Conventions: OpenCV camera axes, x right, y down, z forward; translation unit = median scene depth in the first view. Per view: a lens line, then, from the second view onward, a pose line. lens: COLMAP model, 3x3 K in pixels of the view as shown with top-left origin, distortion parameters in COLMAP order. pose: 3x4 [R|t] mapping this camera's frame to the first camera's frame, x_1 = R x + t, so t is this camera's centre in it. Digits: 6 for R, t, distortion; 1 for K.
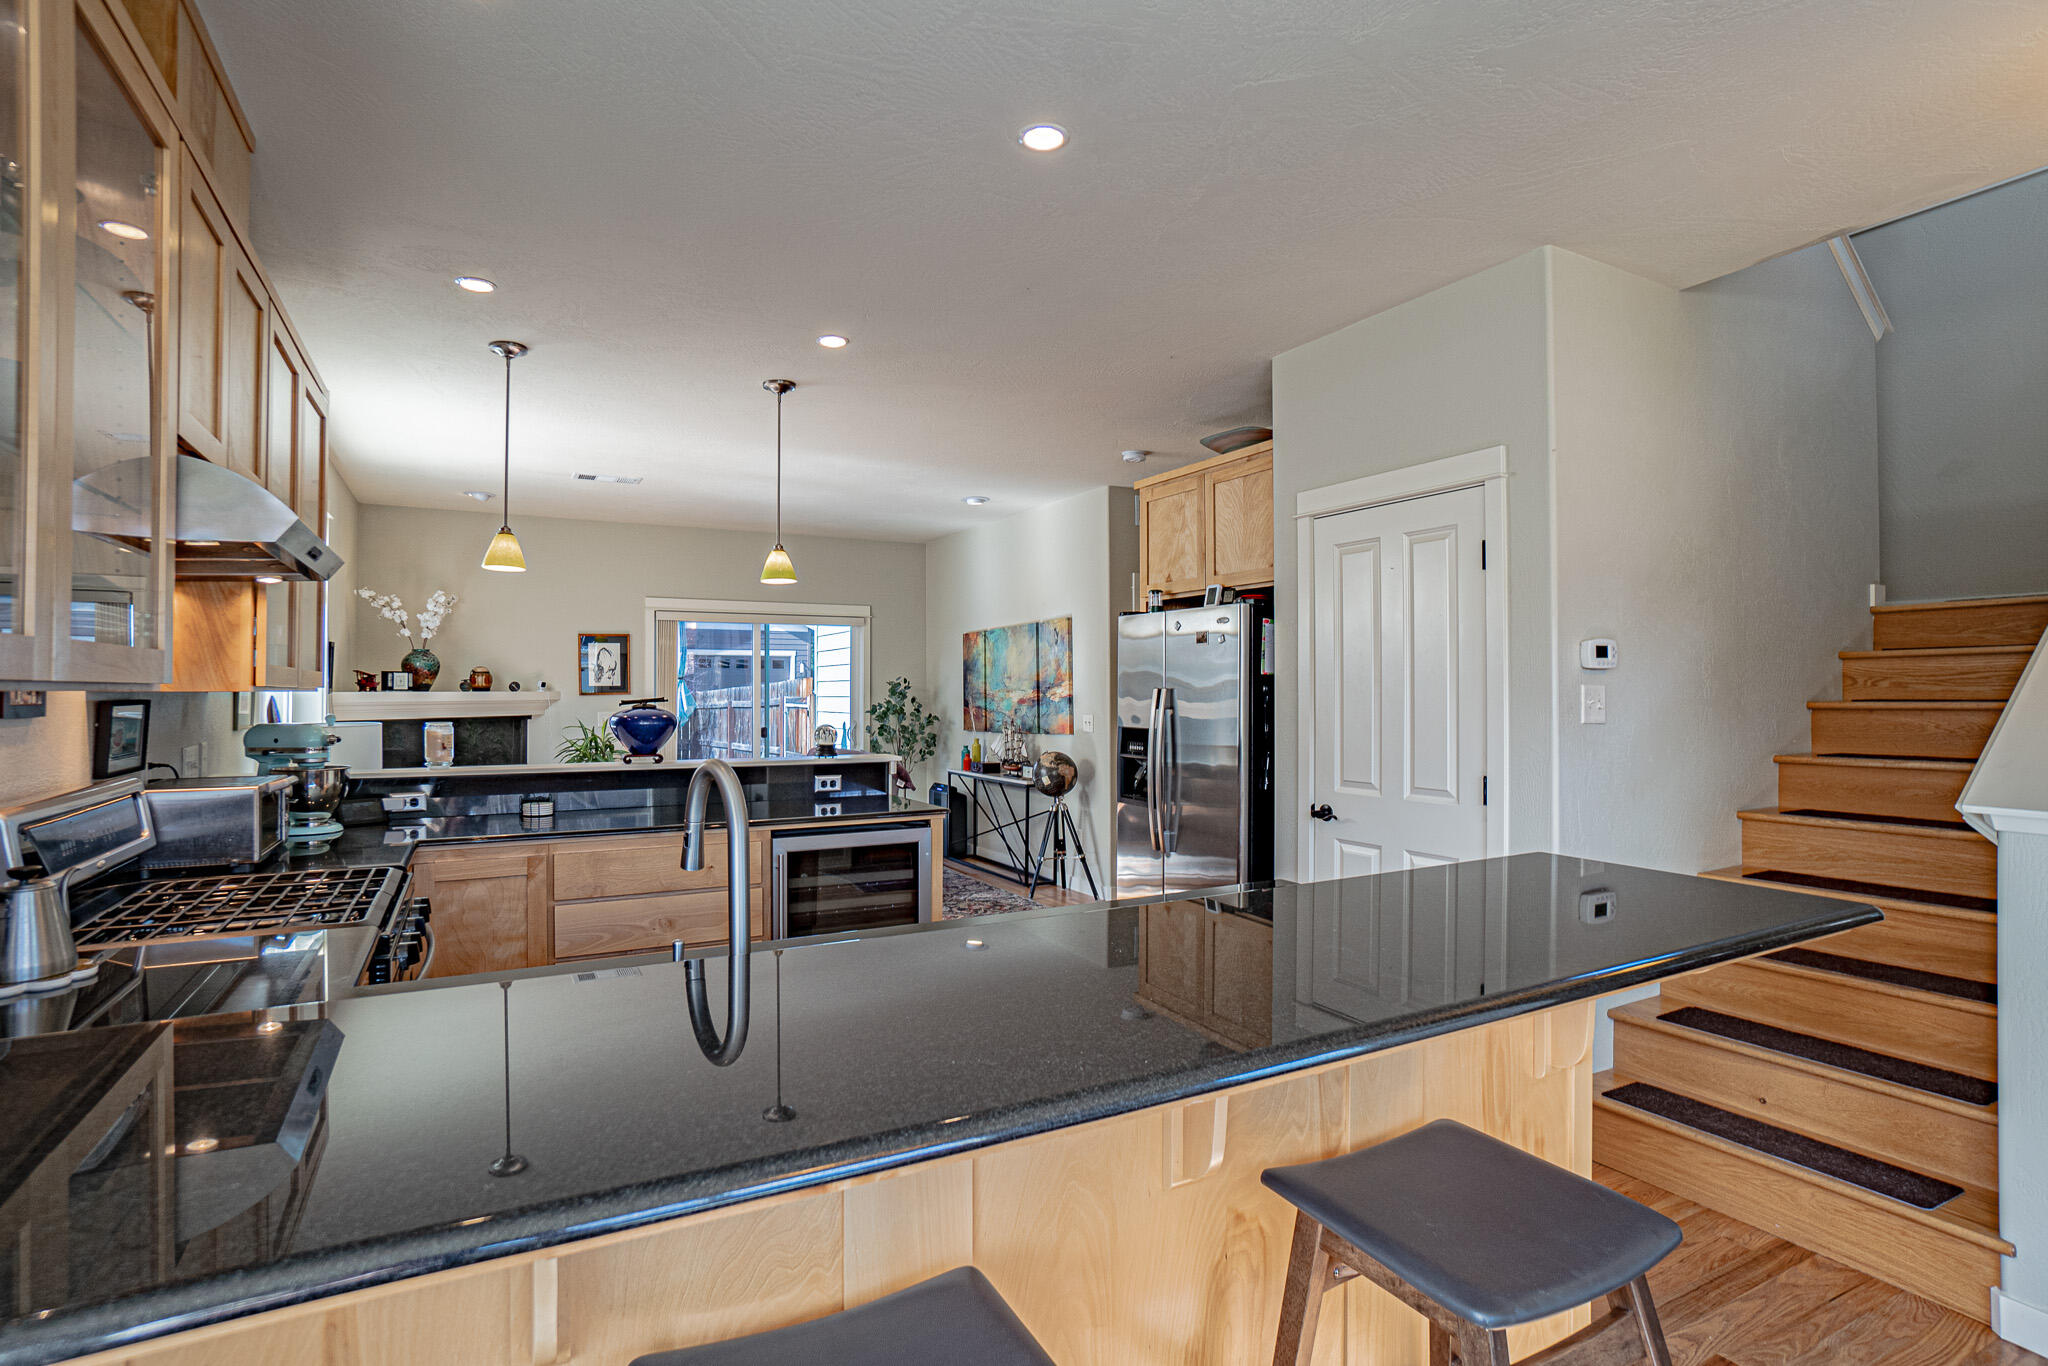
lens RADIAL K [[1004.6, 0, 1013.1], [0, 1004.6, 684.3], [0, 0, 1]] dist [-0.050098, 0.021464]
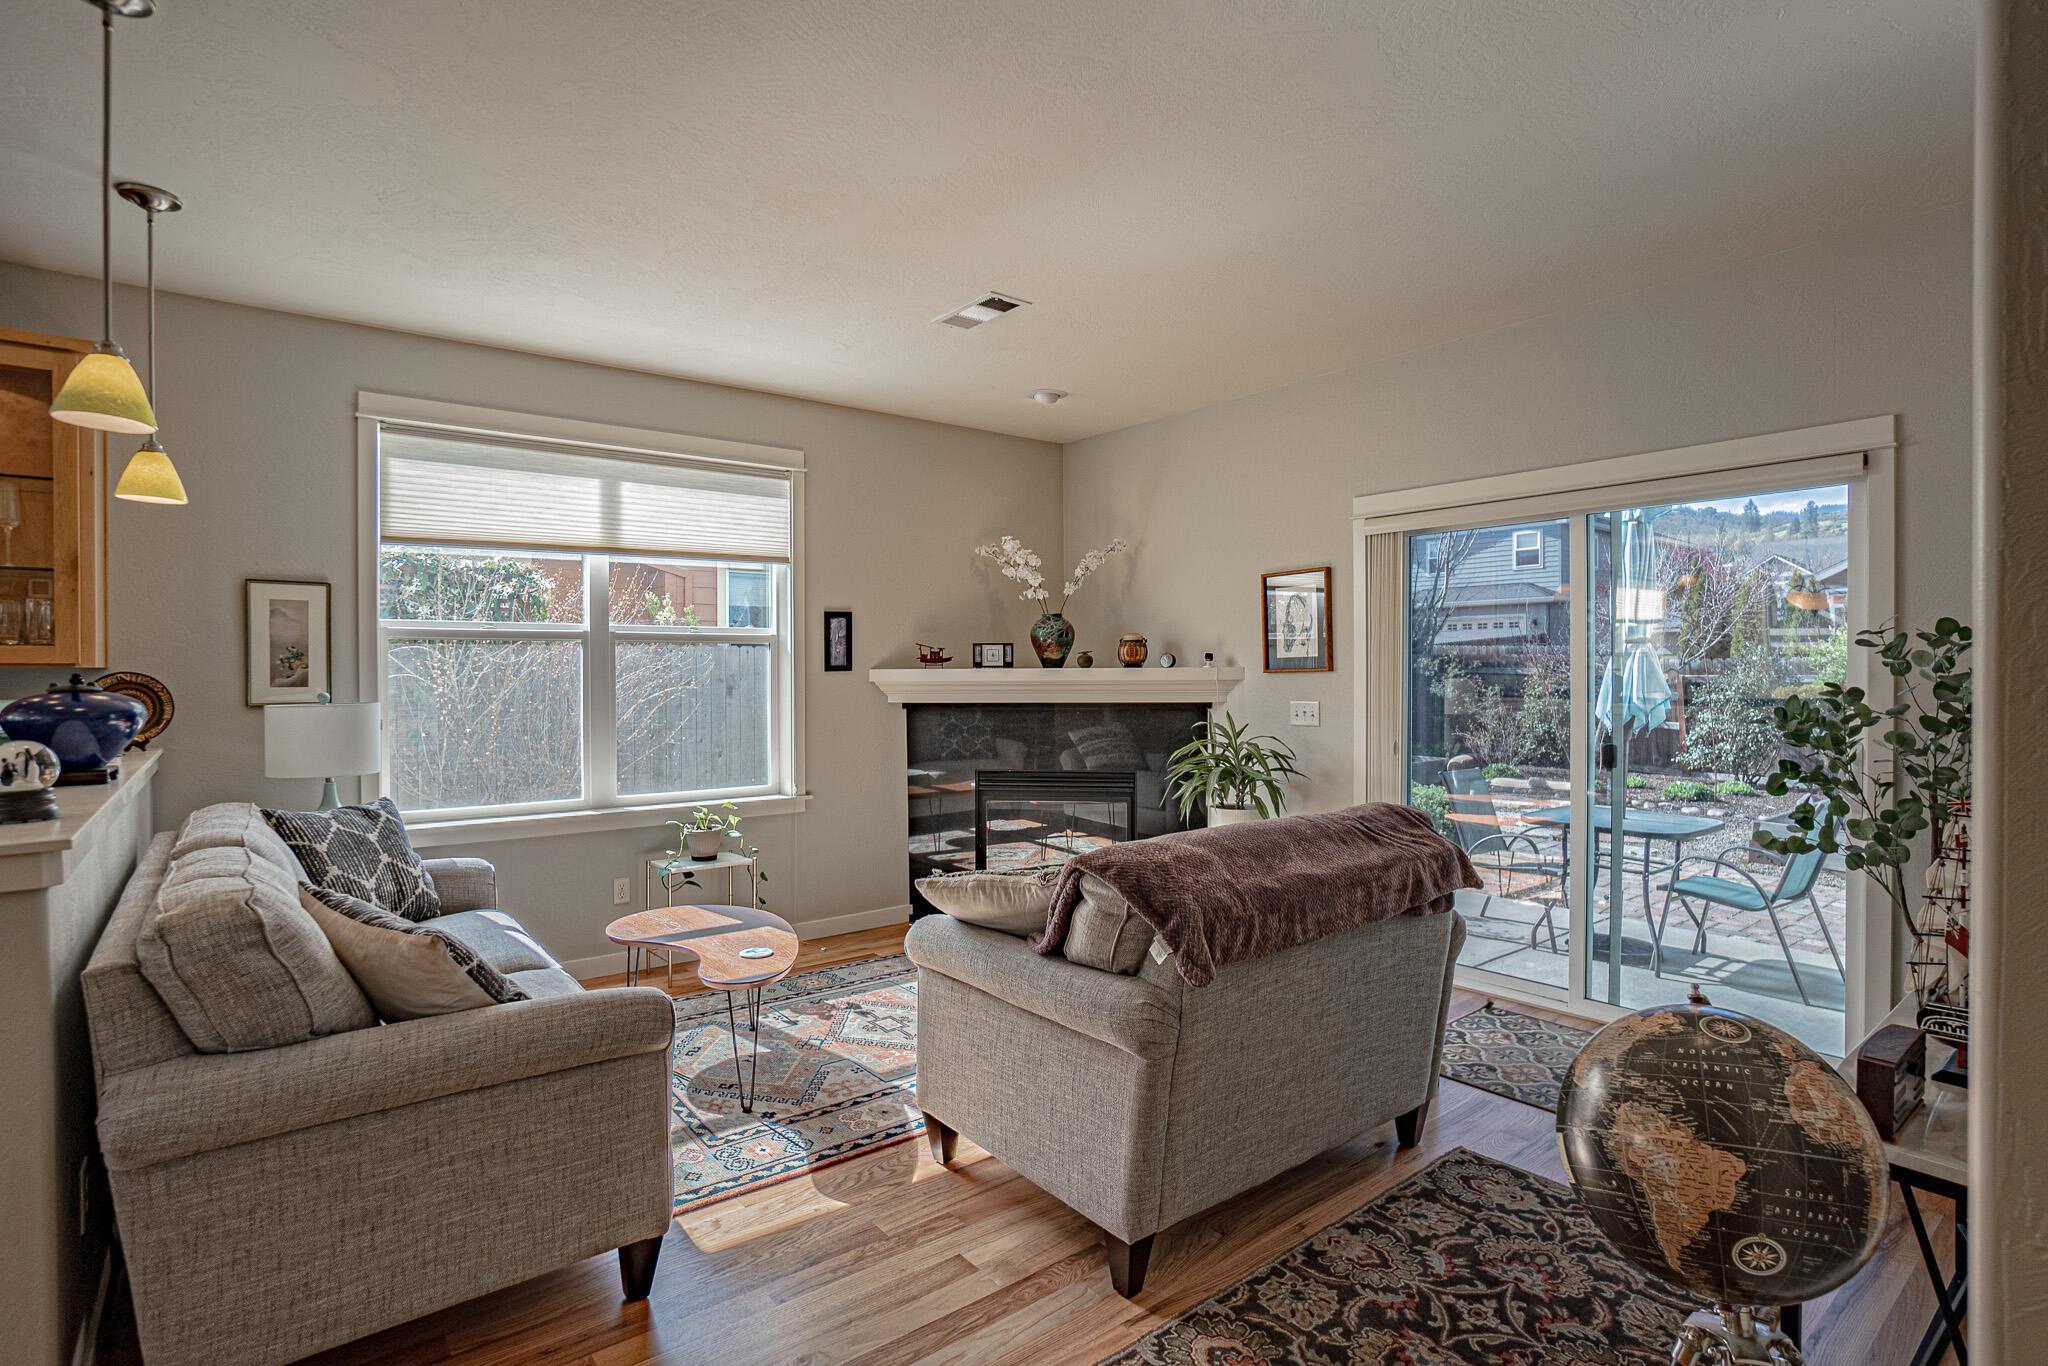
lens RADIAL K [[977.0, 0, 1011.3], [0, 977.0, 673.0], [0, 0, 1]] dist [-0.053471, -0.000174]
pose [[0.184403, 0.001636, -0.982849, 0.181920], [0.011156, 0.999931, 0.003758, 0.009508], [0.982787, -0.011657, 0.184372, 0.990543]]
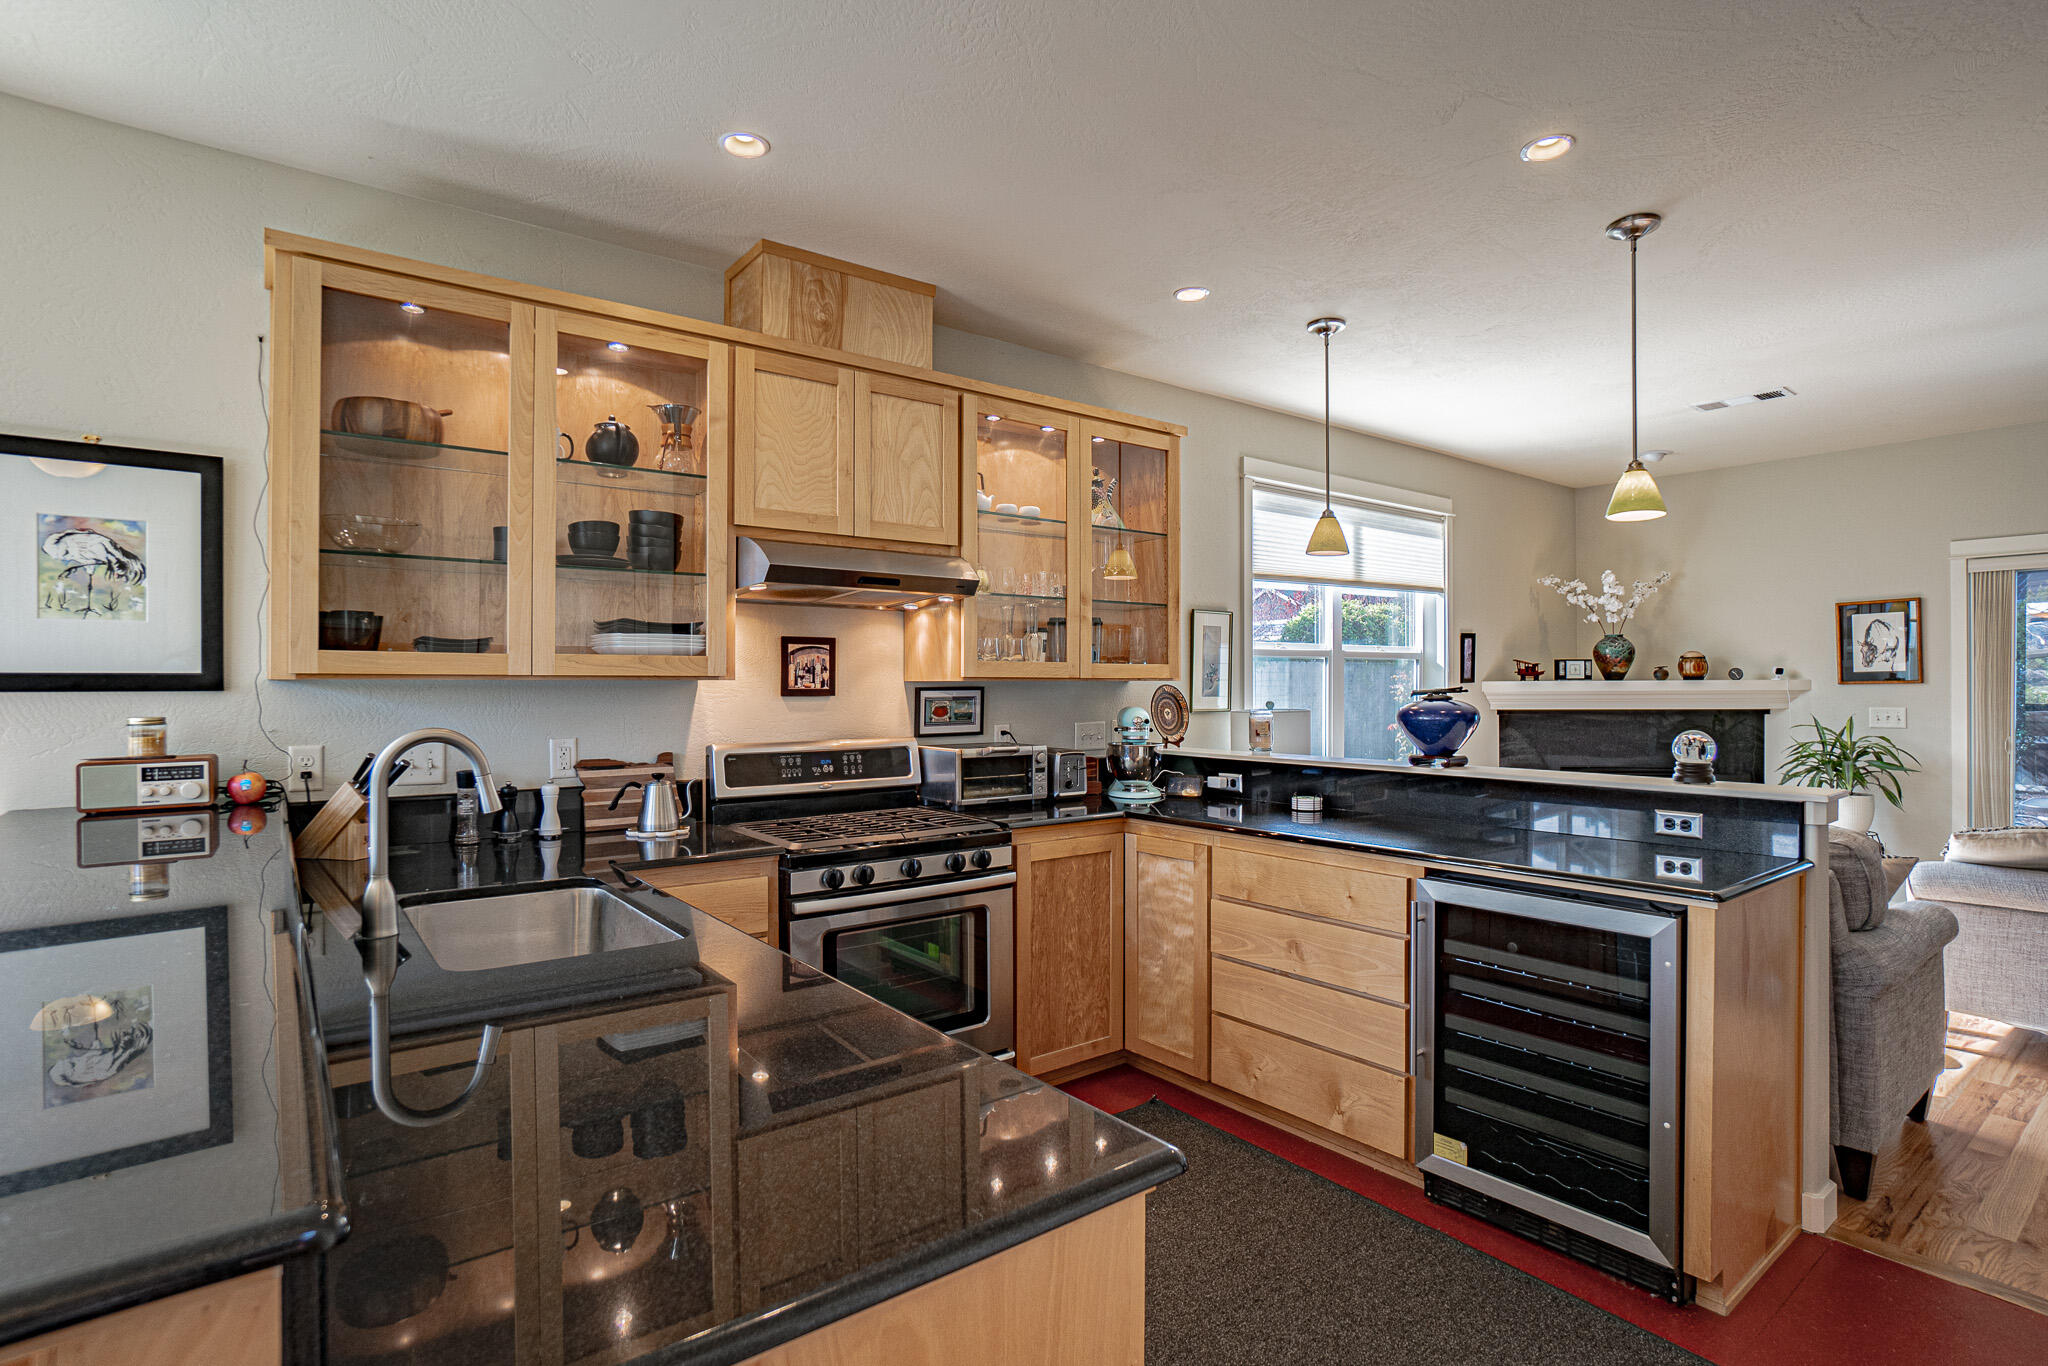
lens RADIAL K [[1004.6, 0, 1013.1], [0, 1004.6, 684.3], [0, 0, 1]] dist [-0.050098, 0.021464]
pose [[0.159151, 0.000168, -0.987254, 0.266996], [0.010565, 0.999942, 0.001874, 0.003963], [0.987198, -0.010729, 0.159140, 0.358868]]
